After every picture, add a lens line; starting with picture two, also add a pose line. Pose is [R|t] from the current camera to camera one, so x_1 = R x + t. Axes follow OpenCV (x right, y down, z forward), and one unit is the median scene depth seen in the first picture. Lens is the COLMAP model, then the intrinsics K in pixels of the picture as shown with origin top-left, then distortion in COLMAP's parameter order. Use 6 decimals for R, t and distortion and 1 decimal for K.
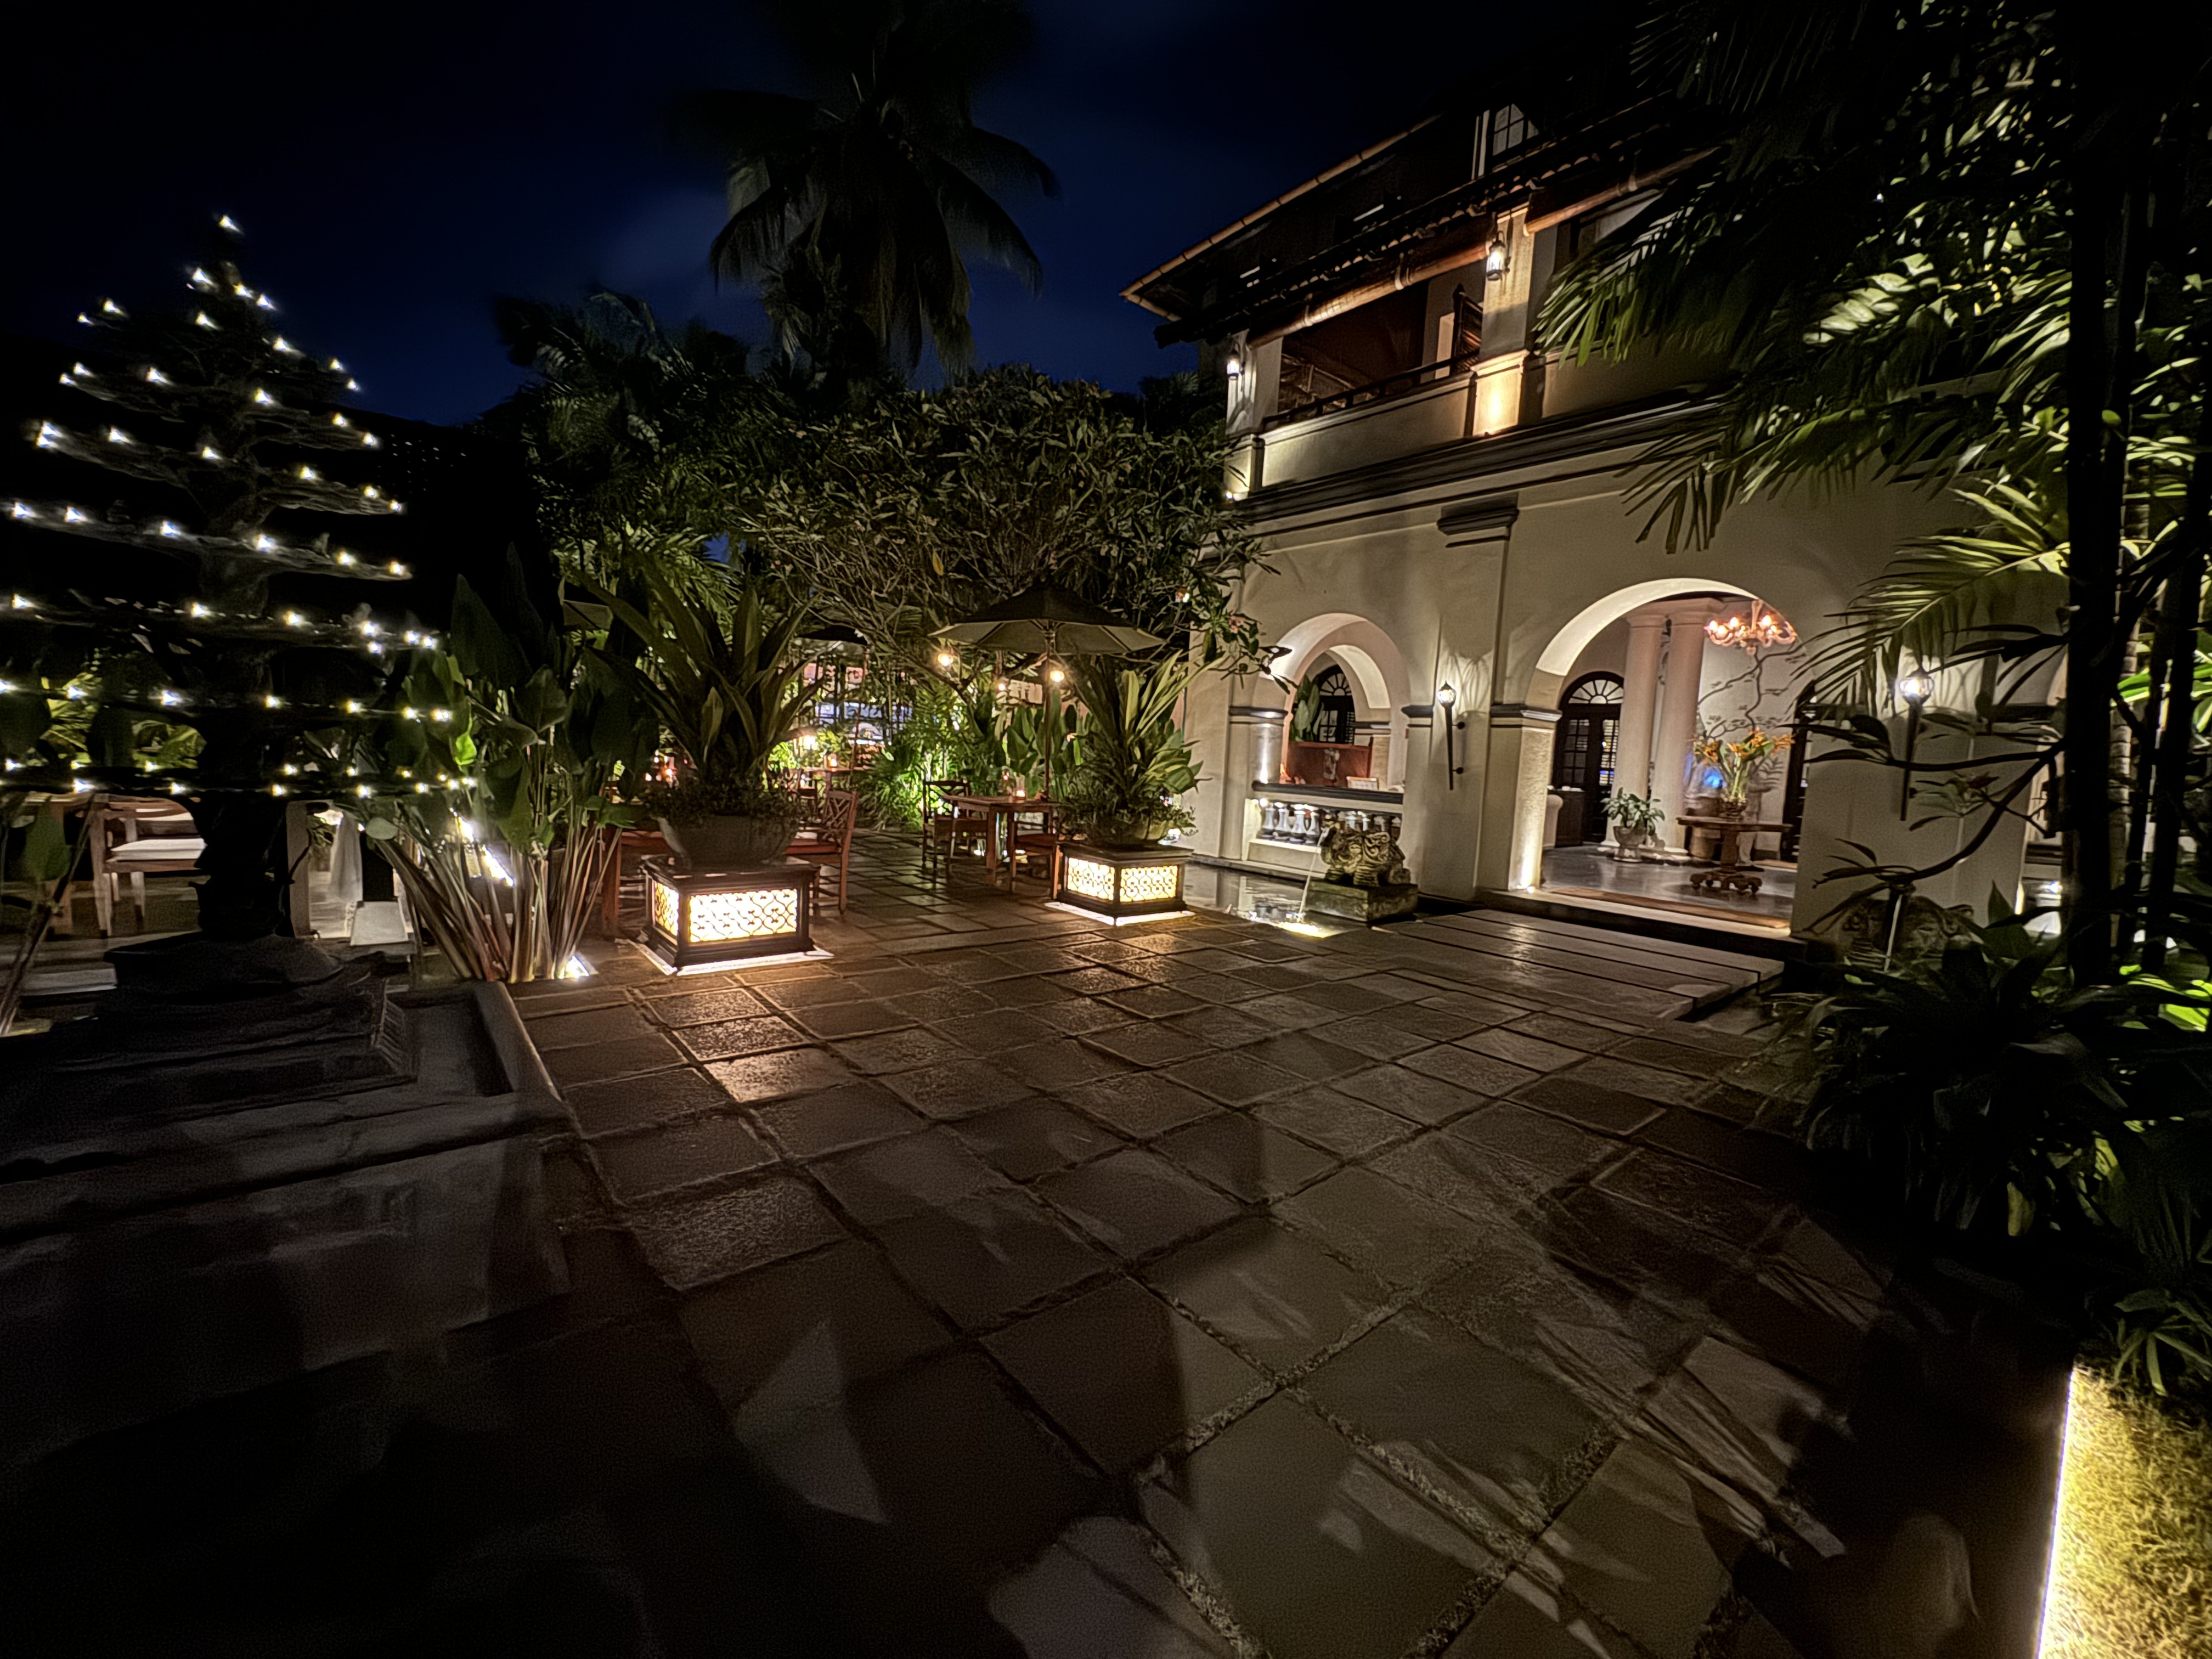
lens RADIAL K [[883.6, 0, 1107.3], [0, 883.6, 821.1], [0, 0, 1]] dist [-0.002415, 0.000395]
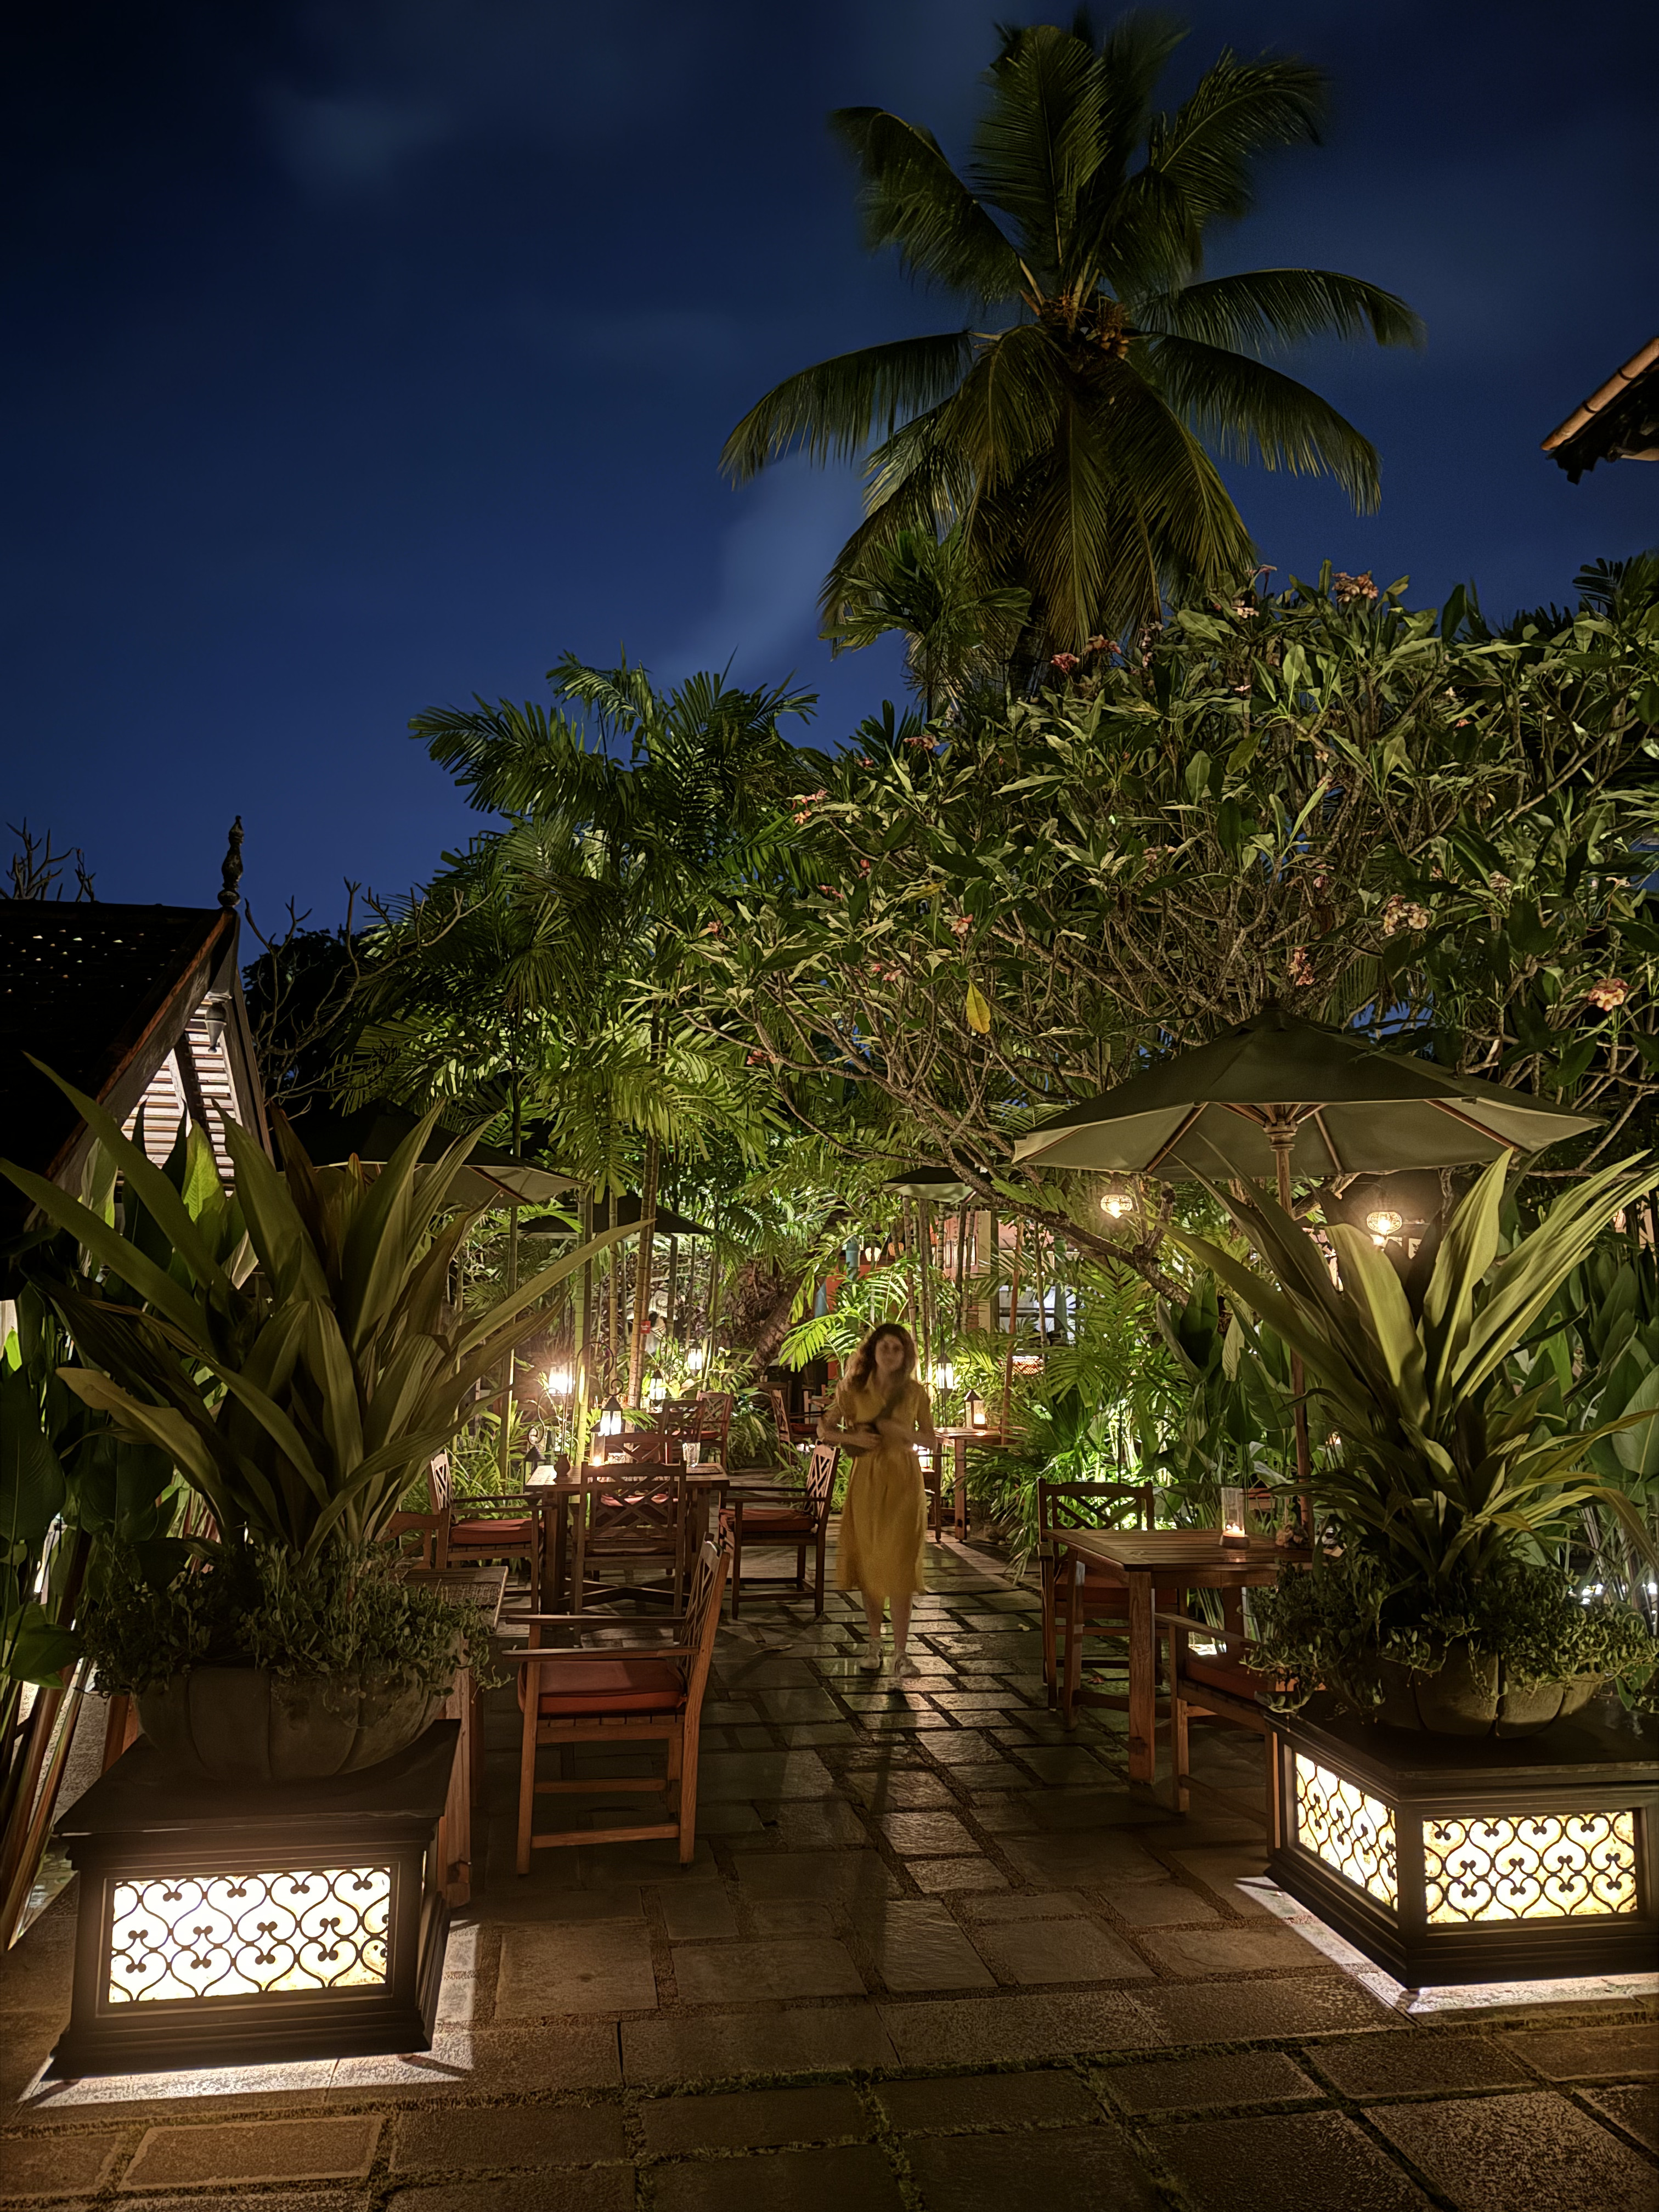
lens RADIAL K [[1546.2, 0, 831.3], [0, 1546.2, 1105.9], [0, 0, 1]] dist [0.009511, -0.003321]
pose [[0.864873, -0.111638, -0.489419, 0.137327], [-0.006651, 0.972324, -0.233543, -0.066826], [0.501946, 0.205240, 0.840194, 0.346101]]
